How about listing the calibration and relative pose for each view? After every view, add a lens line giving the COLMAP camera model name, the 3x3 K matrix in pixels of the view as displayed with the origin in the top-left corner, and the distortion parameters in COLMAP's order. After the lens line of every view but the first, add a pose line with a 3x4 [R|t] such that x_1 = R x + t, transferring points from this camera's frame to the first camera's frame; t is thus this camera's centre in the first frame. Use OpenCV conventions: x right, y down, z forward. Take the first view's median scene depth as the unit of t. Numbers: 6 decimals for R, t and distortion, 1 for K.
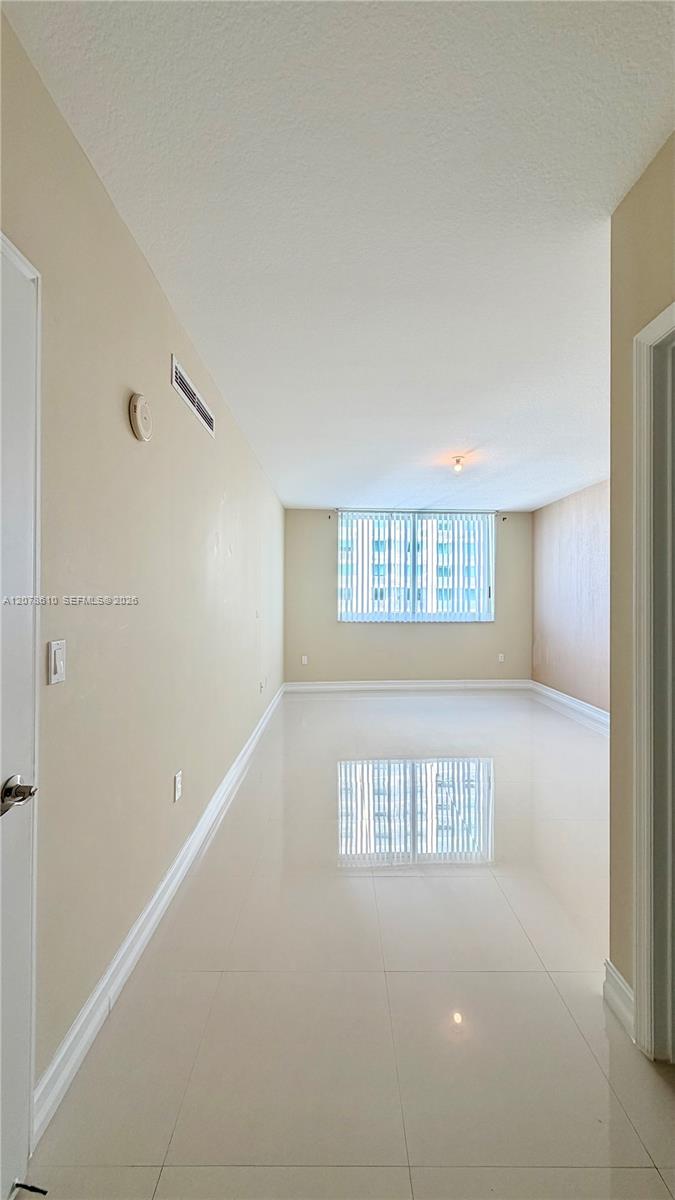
lens RADIAL K [[477.8, 0, 339.2], [0, 477.8, 599.4], [0, 0, 1]] dist [0.001527, -0.000261]
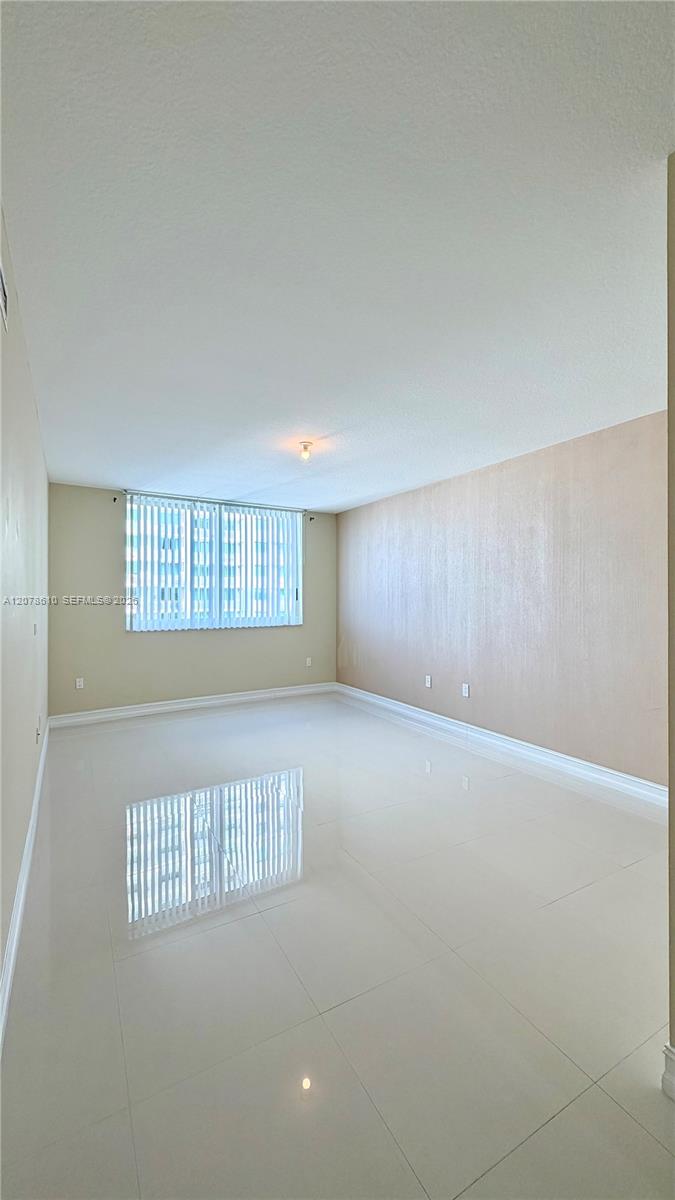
lens RADIAL K [[477.8, 0, 336.2], [0, 477.8, 593.6], [0, 0, 1]] dist [0.001527, -0.000261]
pose [[0.874166, 0.000357, 0.485628, -0.084036], [0.004787, 0.999945, -0.009353, -0.007041], [-0.485604, 0.010501, 0.874116, 0.129600]]
